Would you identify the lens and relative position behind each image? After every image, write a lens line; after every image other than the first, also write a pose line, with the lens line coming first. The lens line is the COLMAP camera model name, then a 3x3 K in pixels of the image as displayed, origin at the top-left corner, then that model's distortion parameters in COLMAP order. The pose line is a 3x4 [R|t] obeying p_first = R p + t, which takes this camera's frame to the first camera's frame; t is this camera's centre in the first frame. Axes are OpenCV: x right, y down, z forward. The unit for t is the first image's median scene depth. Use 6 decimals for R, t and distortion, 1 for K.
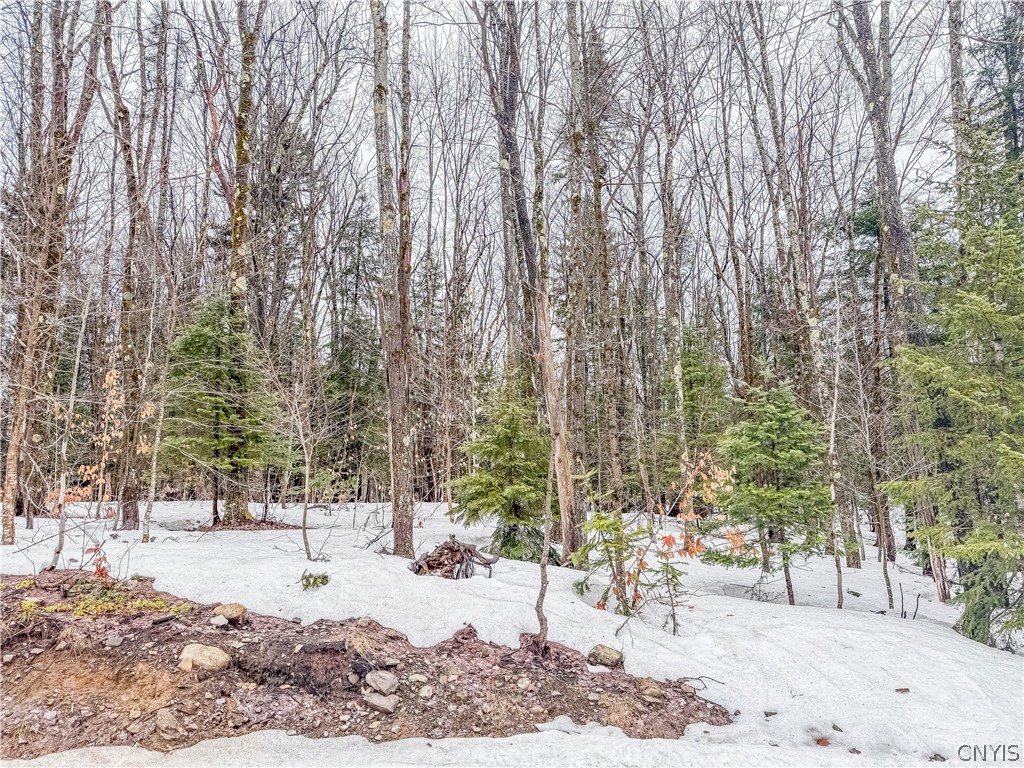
lens RADIAL K [[721.9, 0, 512.0], [0, 721.9, 384.0], [0, 0, 1]] dist [0.078579, -0.099506]
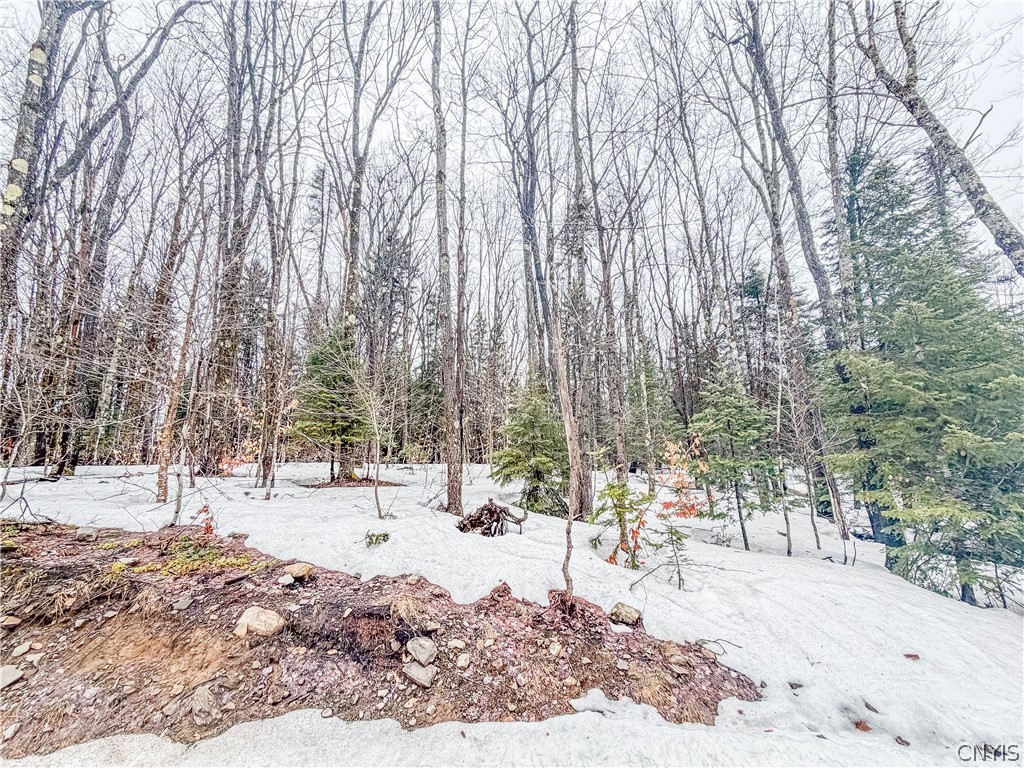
lens RADIAL K [[412.2, 0, 518.9], [0, 412.2, 384.8], [0, 0, 1]] dist [-0.000461, 0.000019]
pose [[0.999716, -0.003637, -0.023566, -0.019915], [0.003139, 0.999772, -0.021132, 0.033512], [0.023638, 0.021052, 0.999499, 0.360055]]
